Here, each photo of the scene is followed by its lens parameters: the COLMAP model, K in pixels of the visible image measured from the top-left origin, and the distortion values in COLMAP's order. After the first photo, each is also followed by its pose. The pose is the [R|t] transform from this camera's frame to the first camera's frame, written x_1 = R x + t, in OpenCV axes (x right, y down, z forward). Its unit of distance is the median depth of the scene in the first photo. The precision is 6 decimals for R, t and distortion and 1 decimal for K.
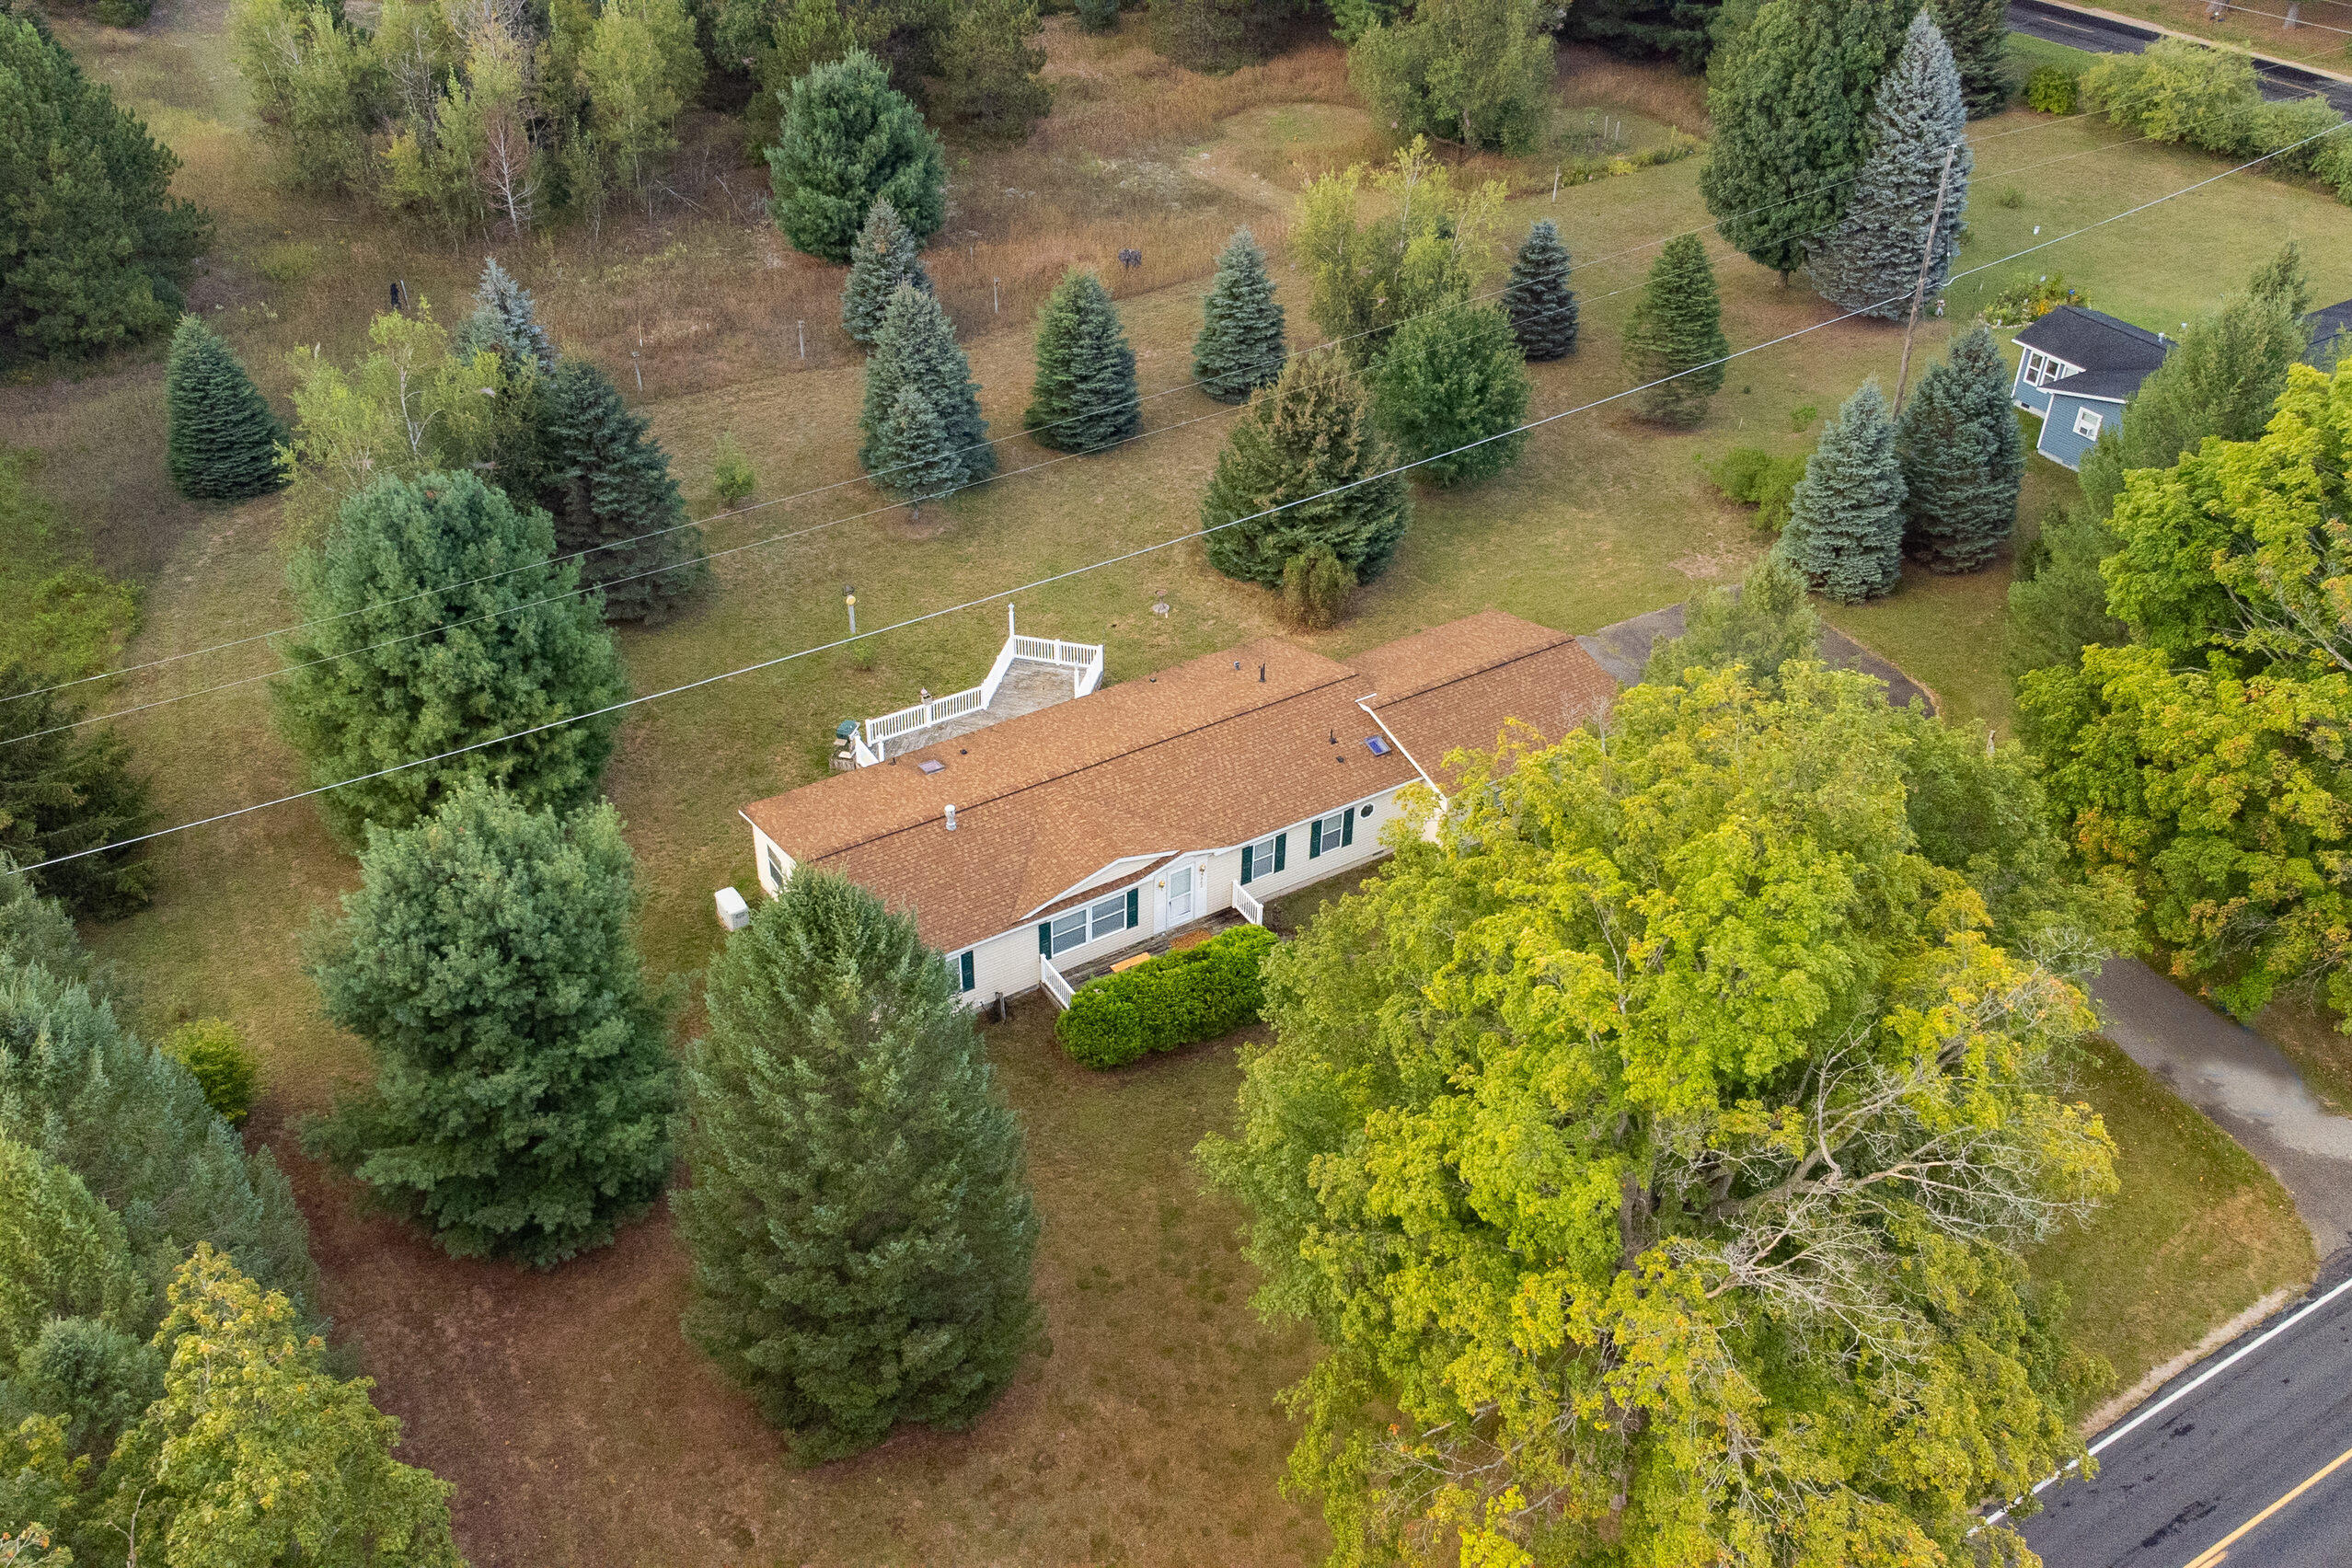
lens RADIAL K [[2084.2, 0, 1138.8], [0, 2084.2, 788.1], [0, 0, 1]] dist [0.077625, -0.015788]
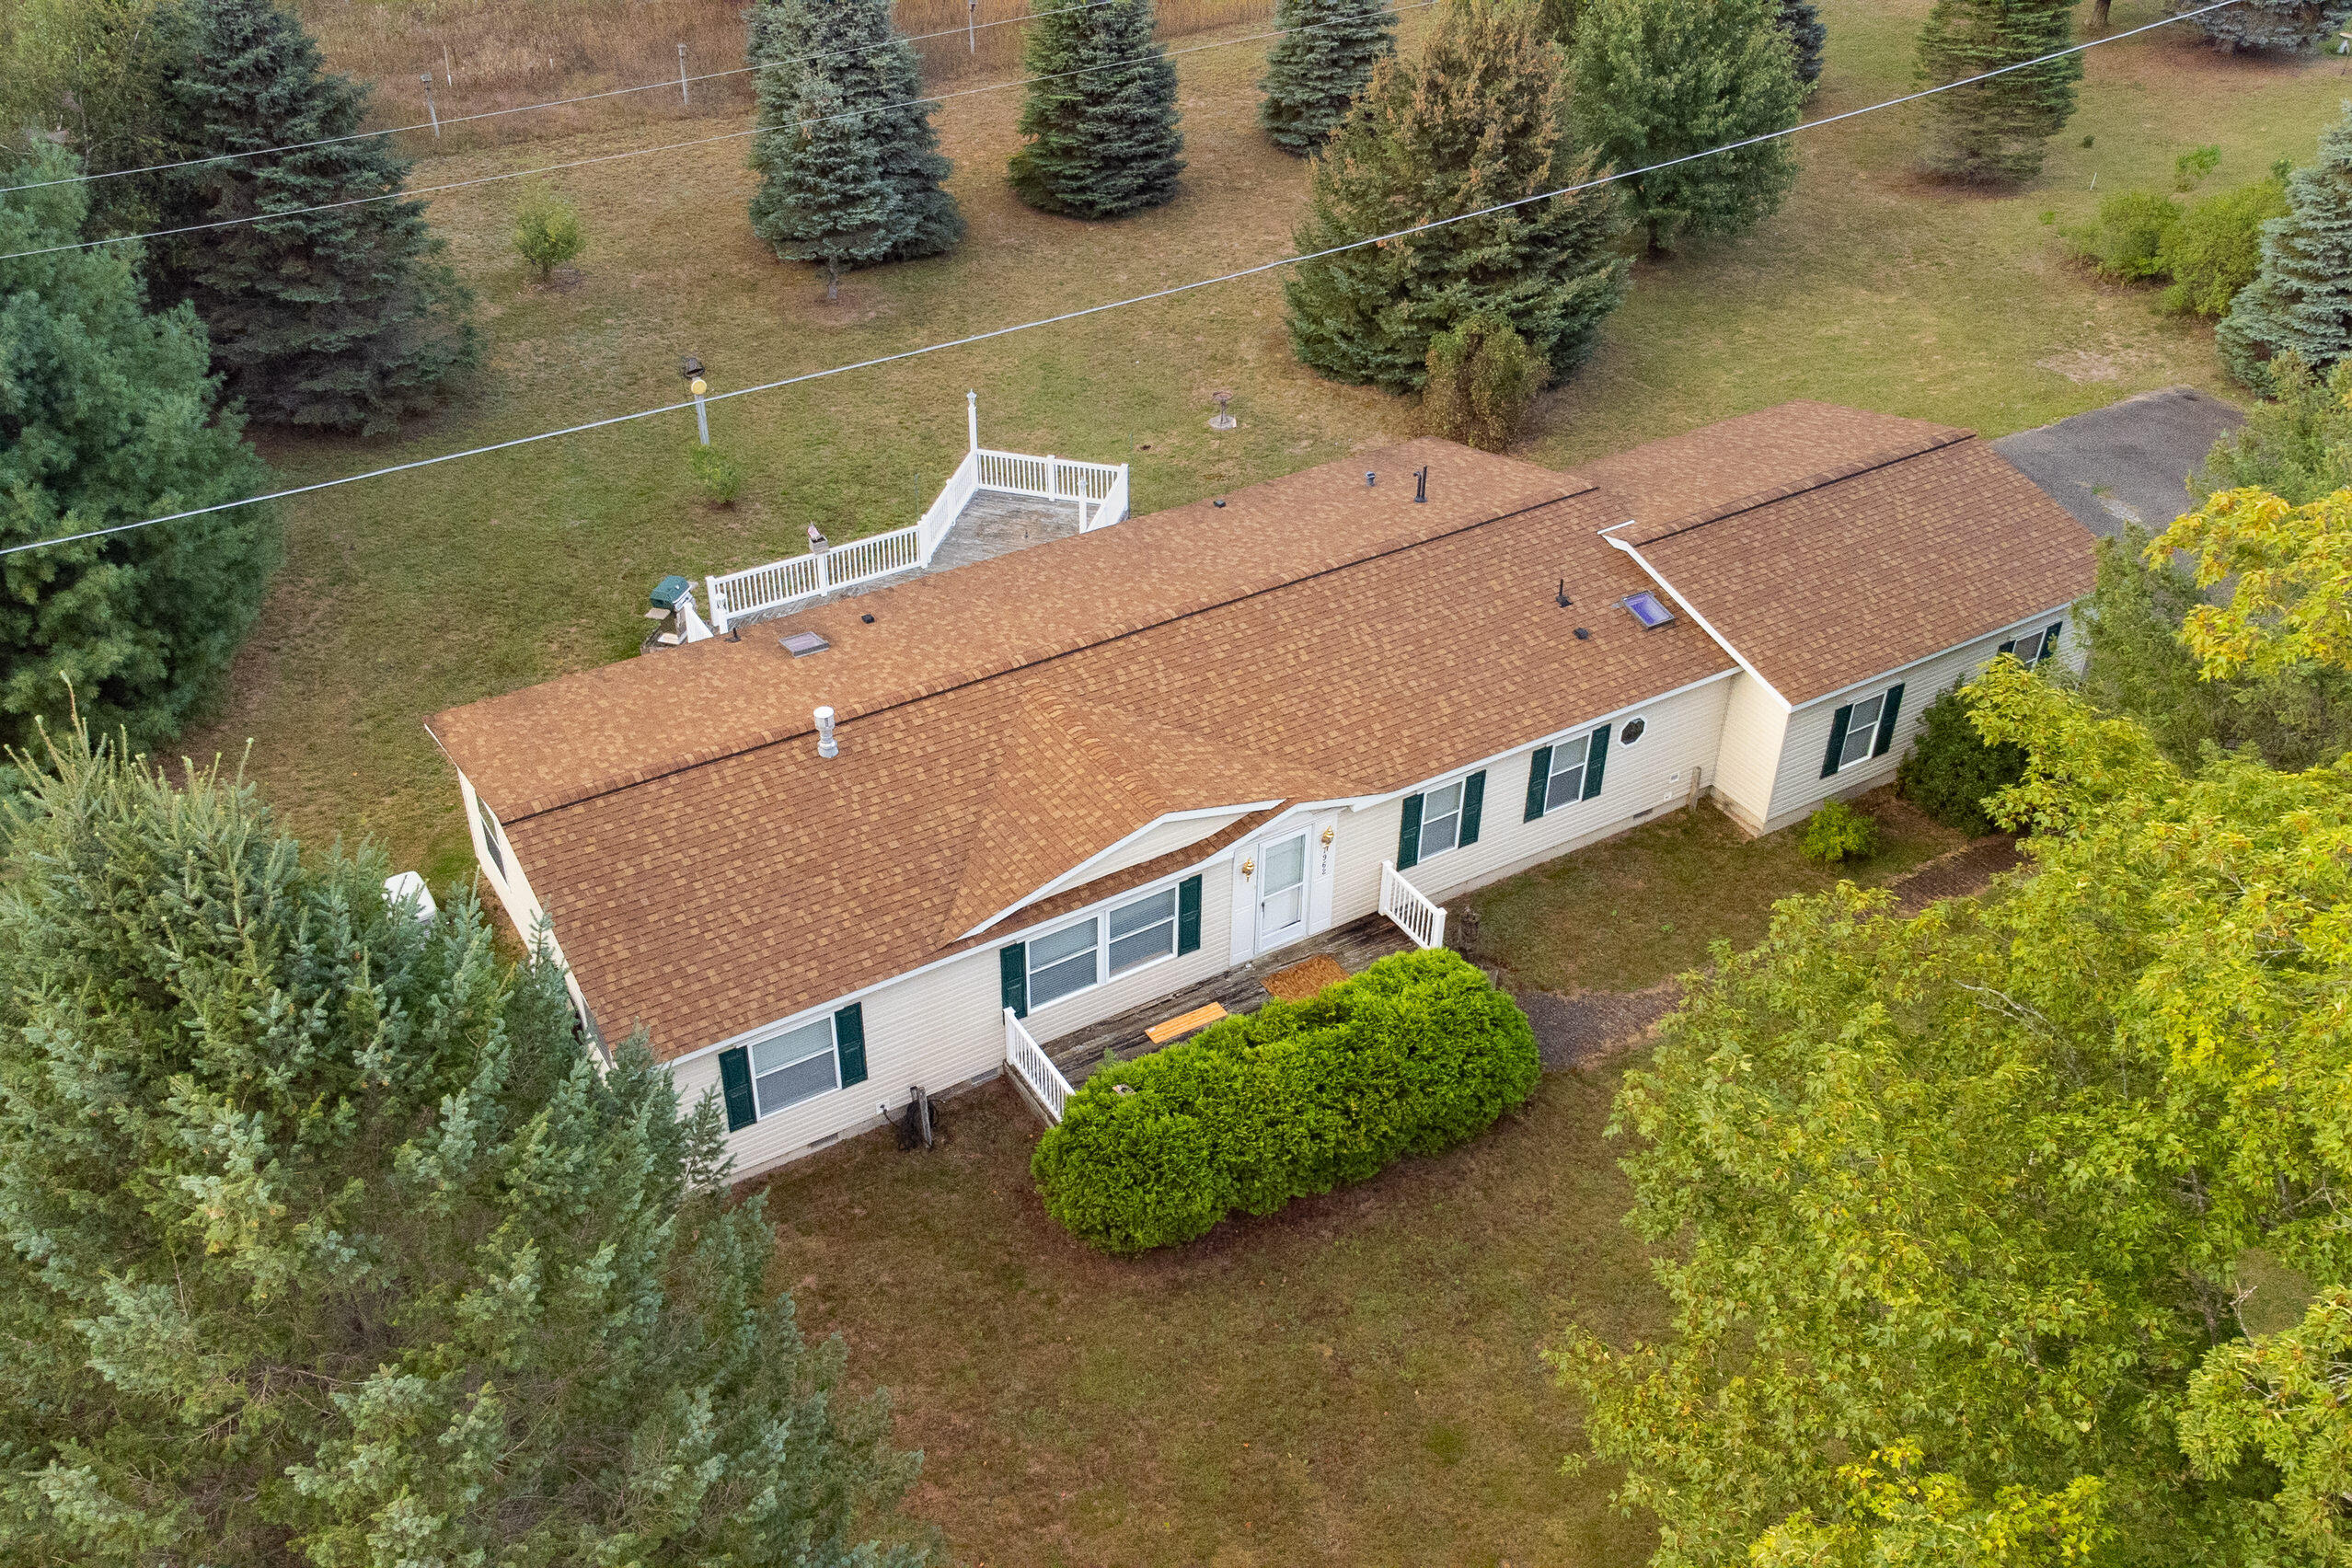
lens RADIAL K [[2084.2, 0, 1138.8], [0, 2084.2, 788.1], [0, 0, 1]] dist [0.077625, -0.015788]
pose [[0.999972, 0.003804, -0.006424, -0.010480], [-0.003803, 0.999993, 0.000163, 0.023212], [0.006424, -0.000139, 0.999979, 0.427754]]
